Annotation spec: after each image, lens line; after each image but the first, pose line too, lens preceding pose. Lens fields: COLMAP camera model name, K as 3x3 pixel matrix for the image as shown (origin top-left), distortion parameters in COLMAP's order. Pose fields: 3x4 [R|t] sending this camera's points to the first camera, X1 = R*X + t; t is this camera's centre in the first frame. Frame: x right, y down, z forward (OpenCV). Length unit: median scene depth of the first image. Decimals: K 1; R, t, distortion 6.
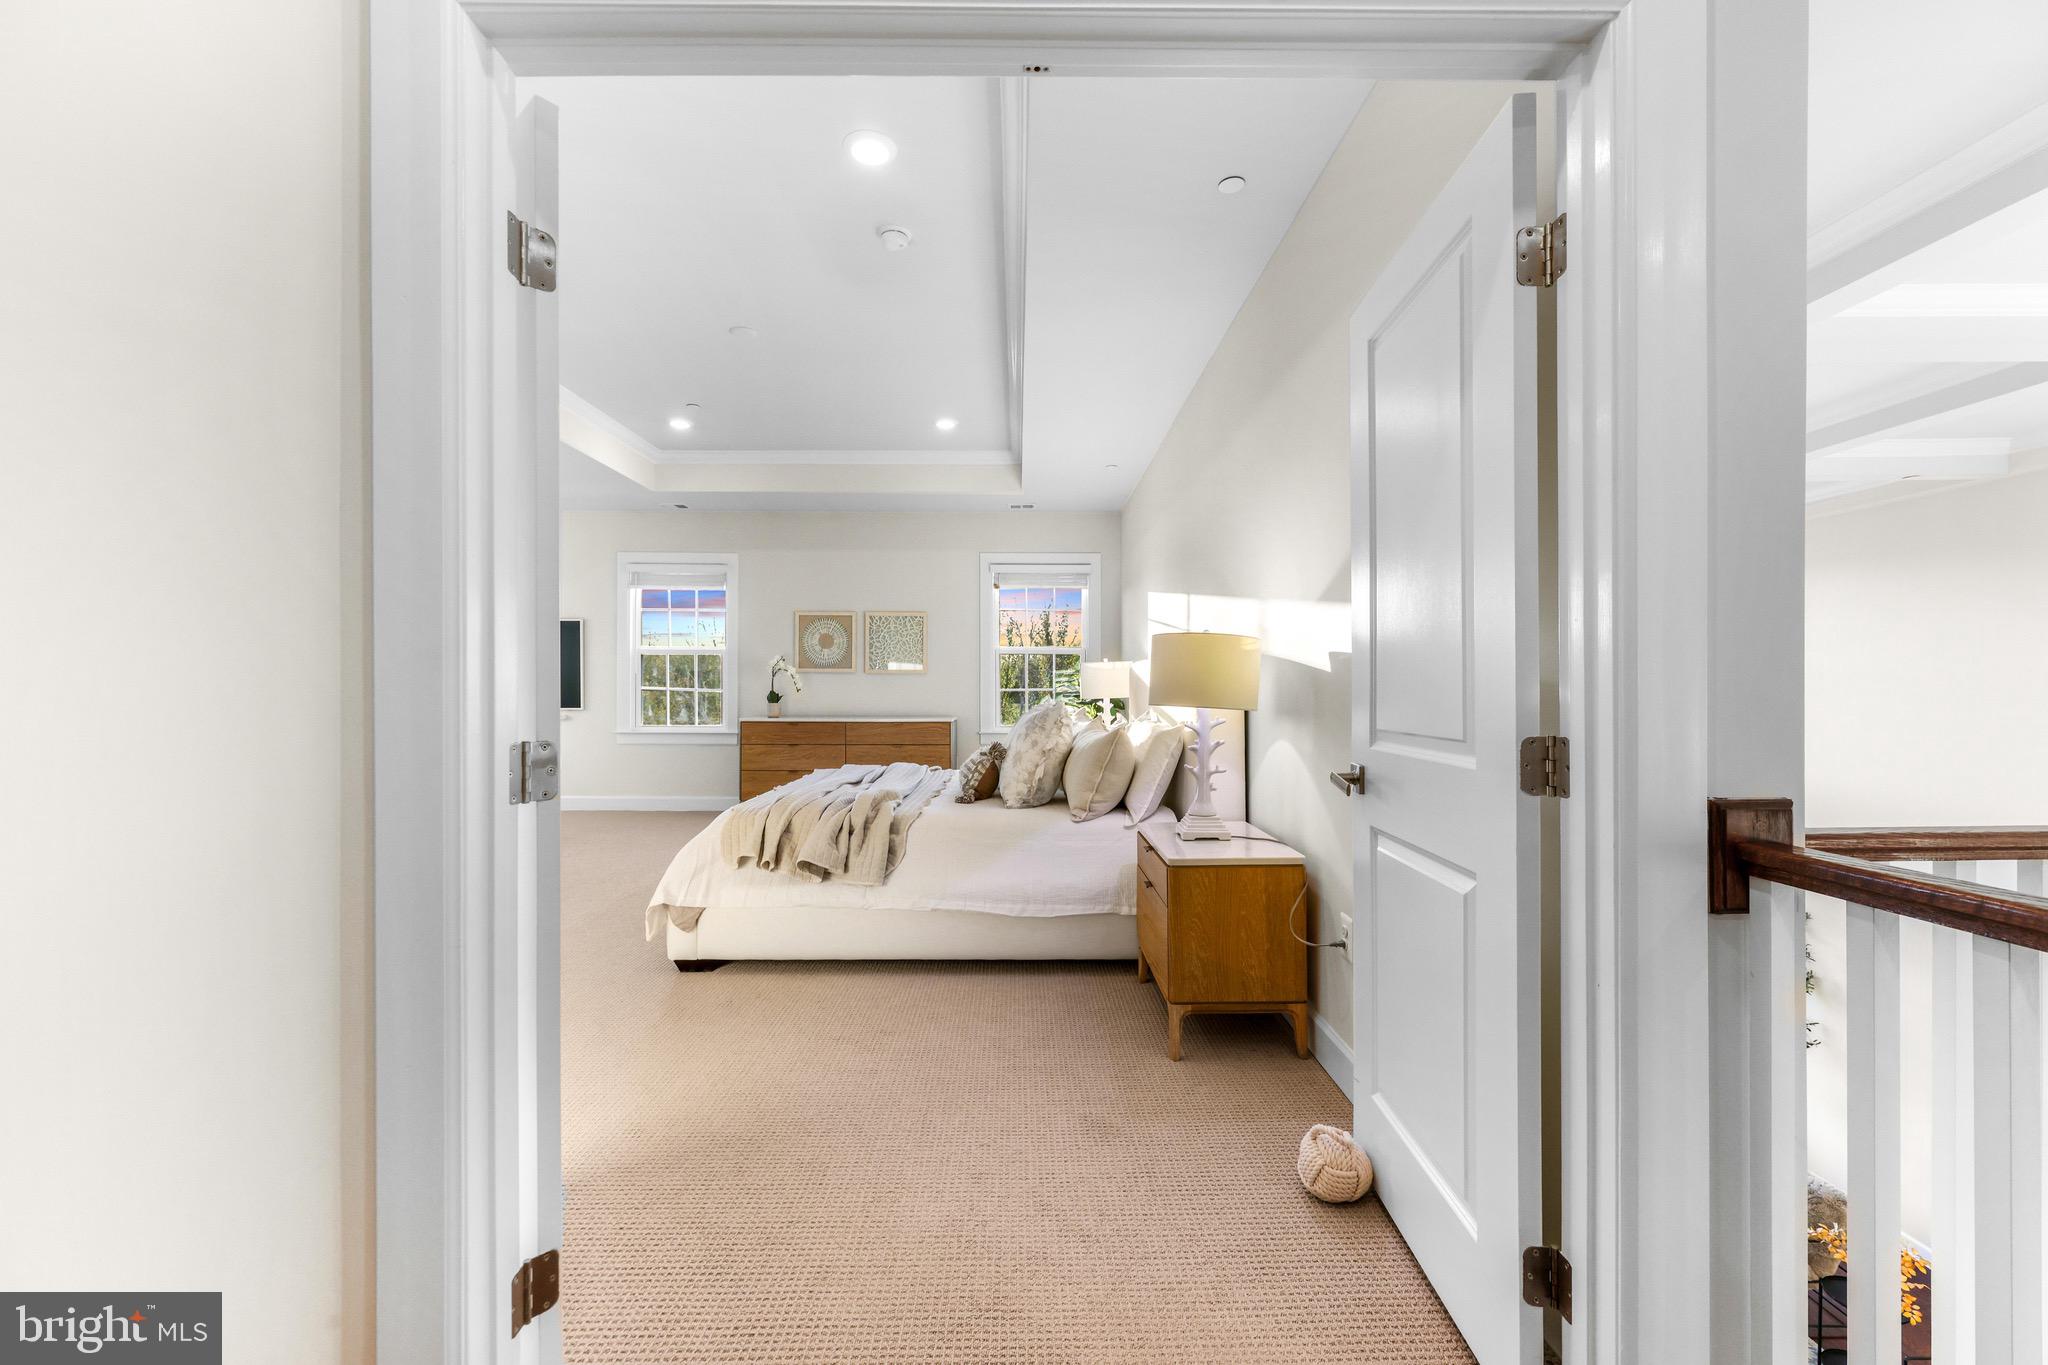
lens RADIAL K [[839.5, 0, 1015.1], [0, 839.5, 685.0], [0, 0, 1]] dist [0.000365, -0.000034]
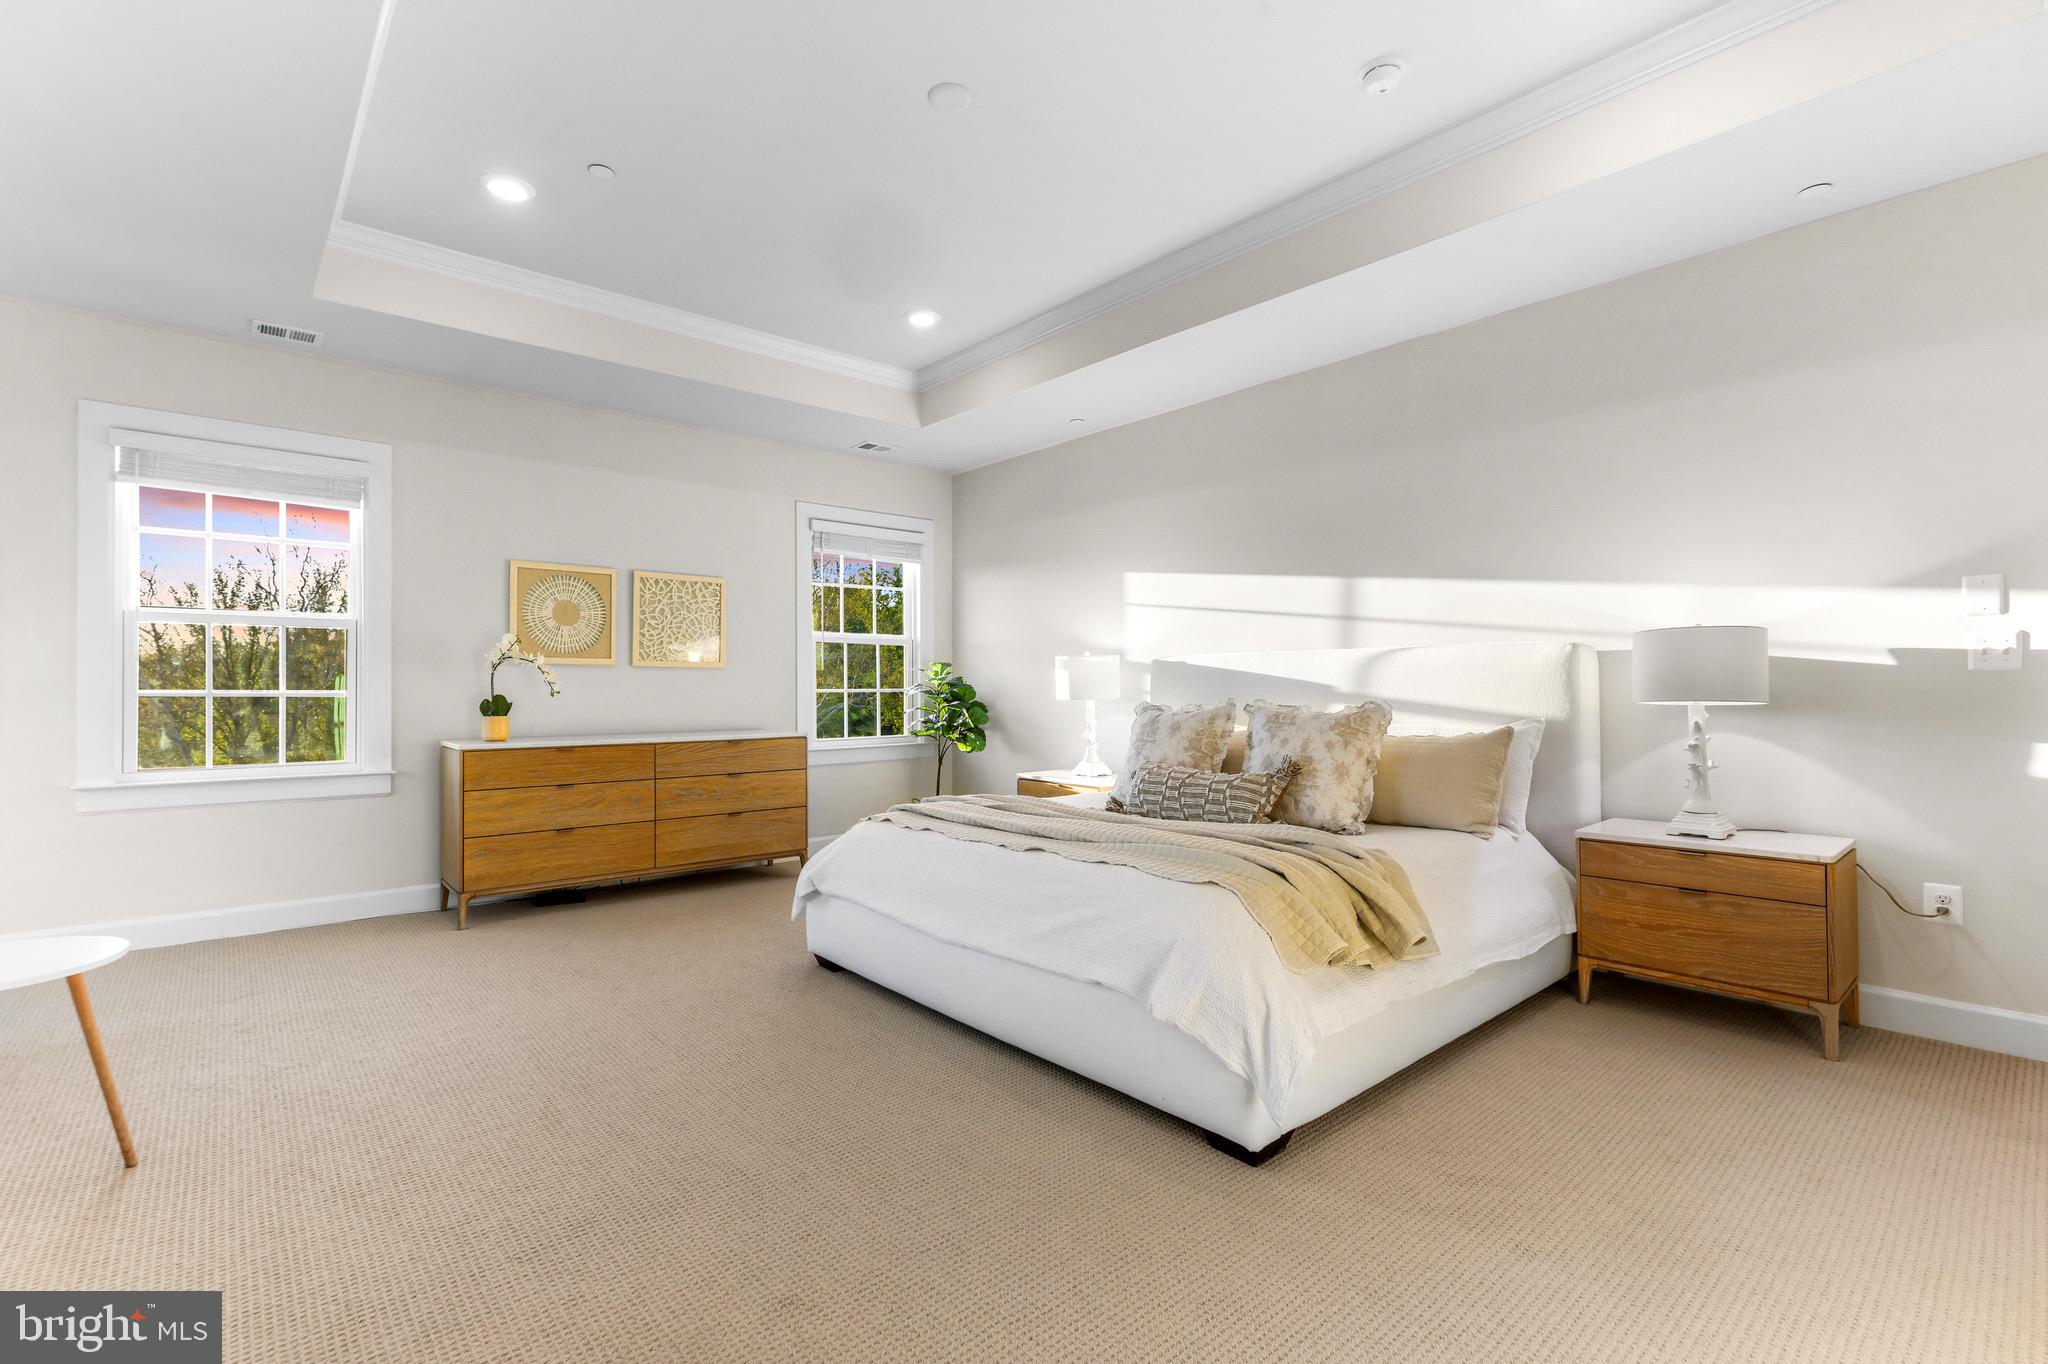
lens RADIAL K [[935.6, 0, 1024.0], [0, 935.6, 682.0], [0, 0, 1]] dist [0.001948, 0.000712]
pose [[0.749452, 0.000839, 0.662058, -0.688334], [0.001808, 0.999993, -0.003314, 0.001455], [-0.662056, 0.003681, 0.749445, 0.431692]]
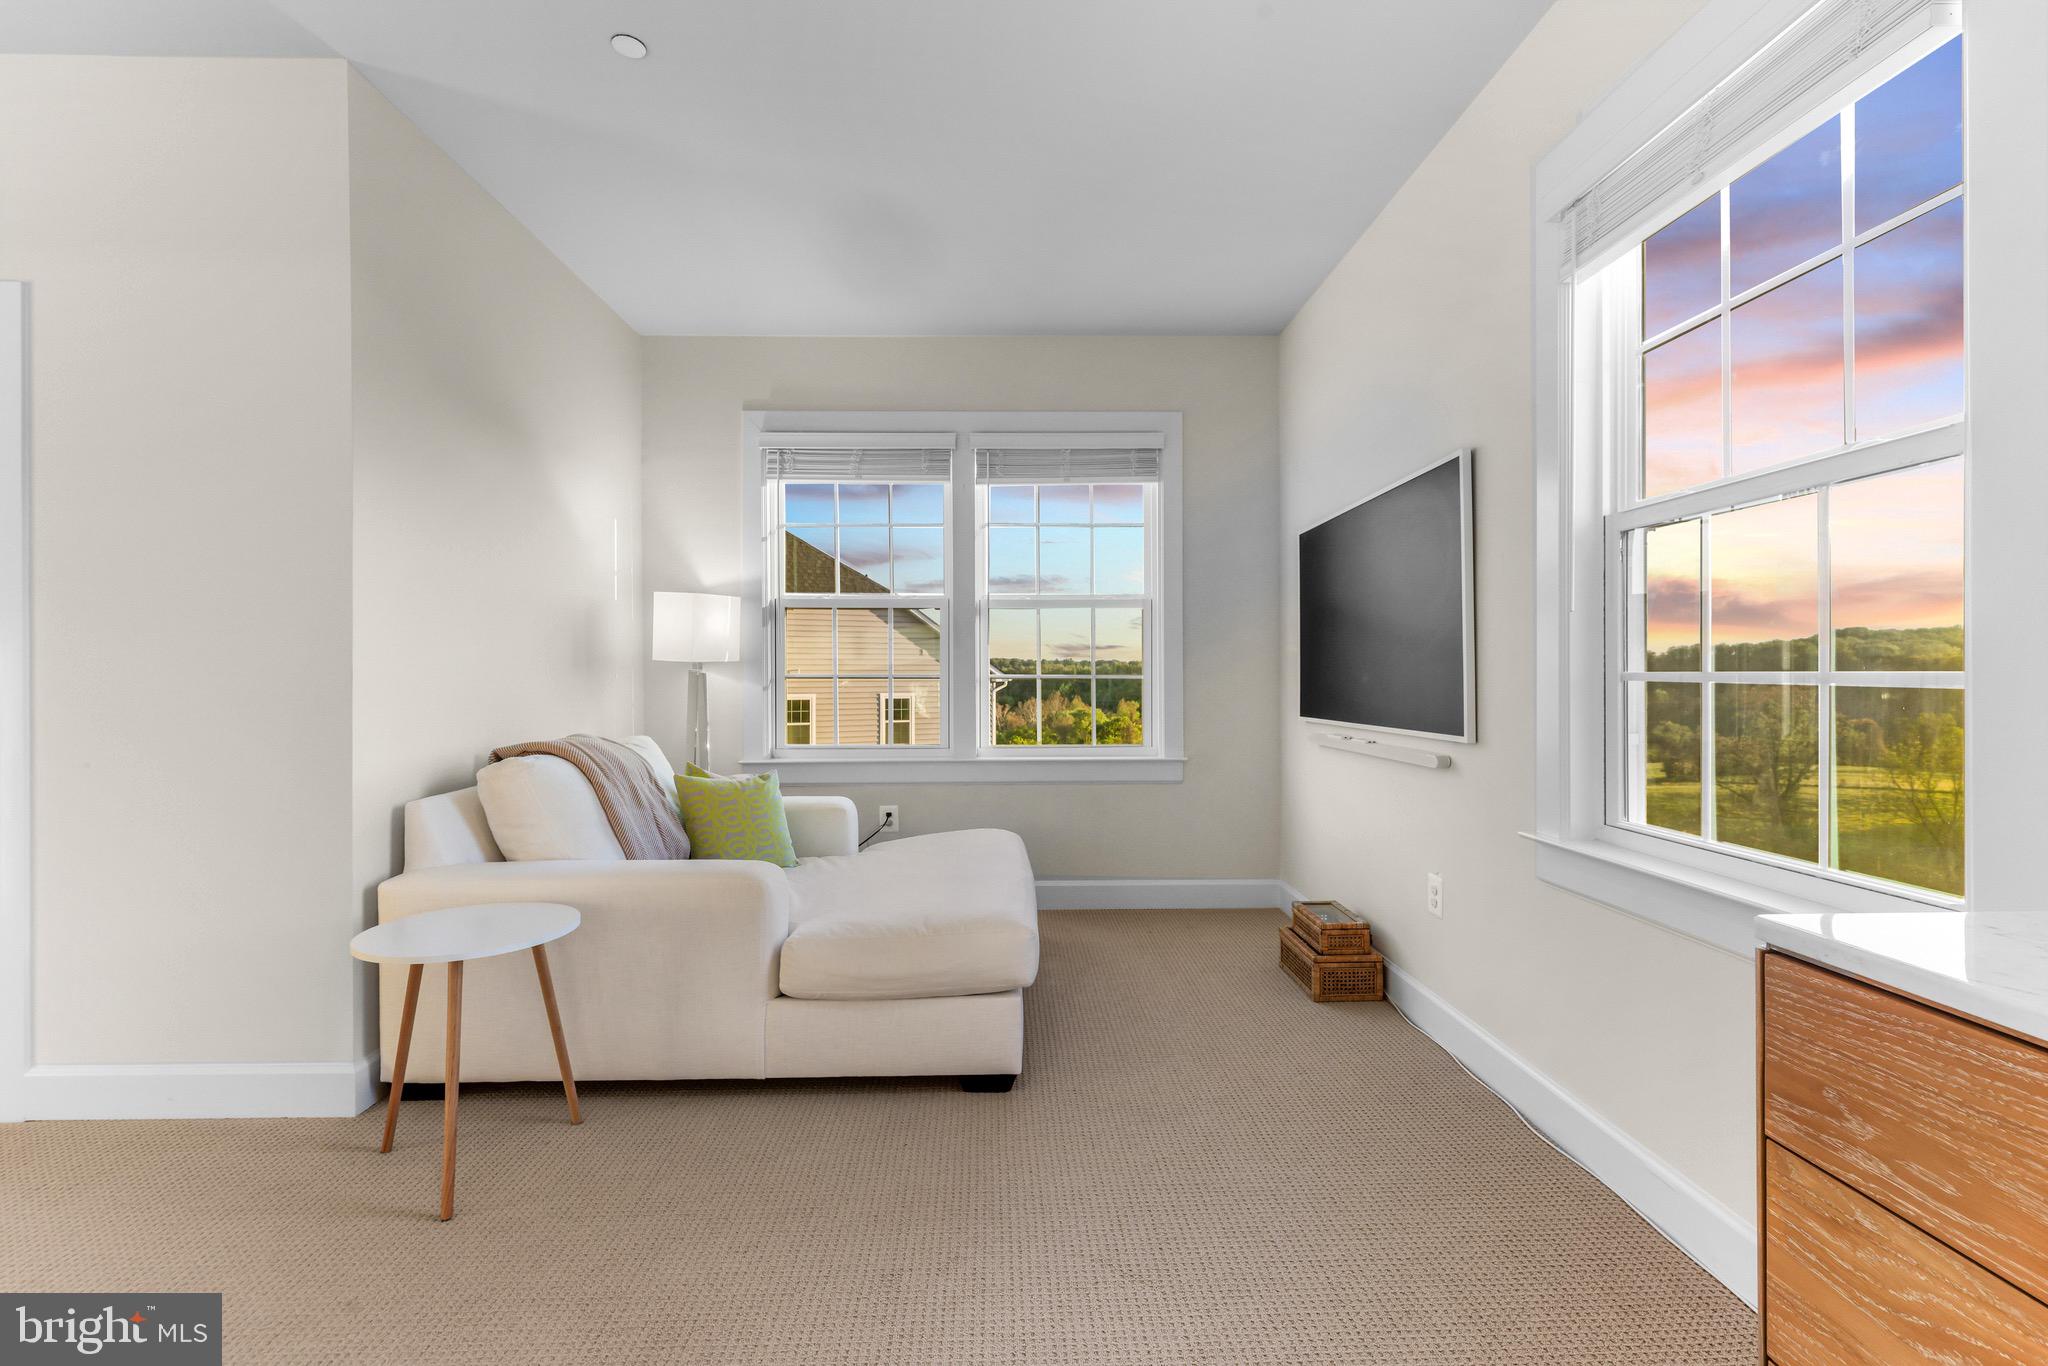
lens RADIAL K [[910.5, 0, 1024.0], [0, 910.5, 683.0], [0, 0, 1]] dist [0.000682, 0.000159]
pose [[0.030297, 0.007228, -0.999515, -0.300646], [0.005540, 0.999957, 0.007399, 0.005607], [0.999526, -0.005762, 0.030256, 1.336535]]
